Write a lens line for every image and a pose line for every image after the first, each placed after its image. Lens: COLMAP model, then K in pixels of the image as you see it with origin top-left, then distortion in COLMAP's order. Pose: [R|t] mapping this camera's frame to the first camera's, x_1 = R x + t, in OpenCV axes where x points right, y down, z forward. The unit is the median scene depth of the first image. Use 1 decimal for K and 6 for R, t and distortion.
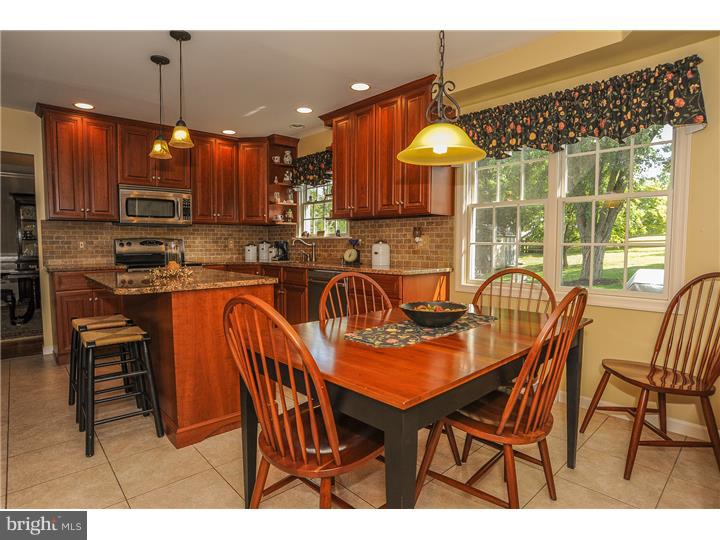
lens RADIAL K [[413.7, 0, 360.0], [0, 413.7, 270.0], [0, 0, 1]] dist [-0.034086, 0.001472]
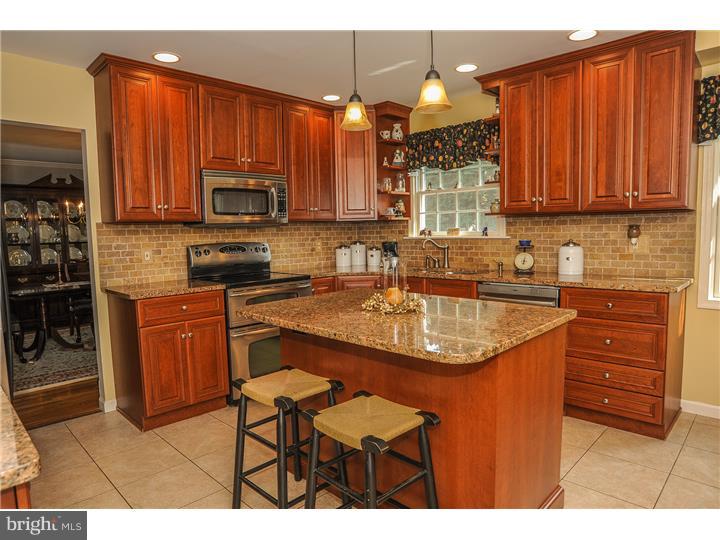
lens RADIAL K [[475.1, 0, 379.2], [0, 475.1, 269.6], [0, 0, 1]] dist [-0.036445, 0.000076]
pose [[0.996675, -0.026600, 0.077021, -0.332097], [0.025413, 0.999543, 0.016351, -0.039140], [-0.077421, -0.014339, 0.996895, 0.143610]]
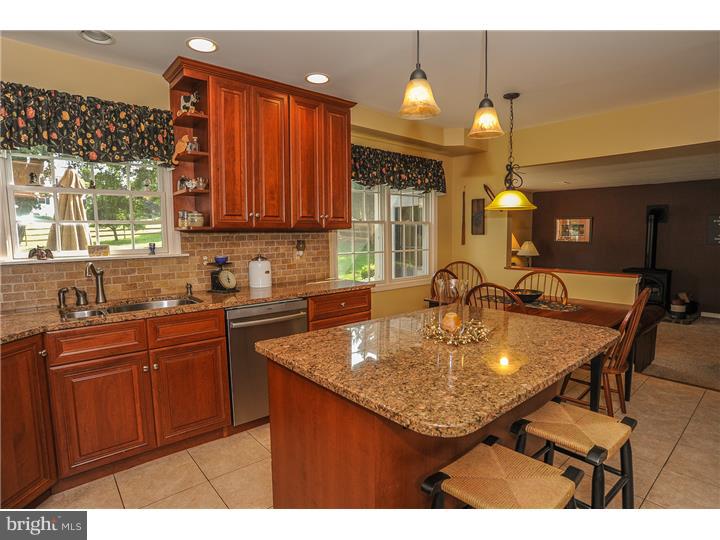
lens RADIAL K [[402.7, 0, 336.3], [0, 402.7, 266.0], [0, 0, 1]] dist [-0.025627, 0.001042]
pose [[0.035788, -0.086308, 0.995625, -0.663872], [0.074083, 0.993752, 0.083483, -0.097081], [-0.996610, 0.070771, 0.041958, 0.737134]]
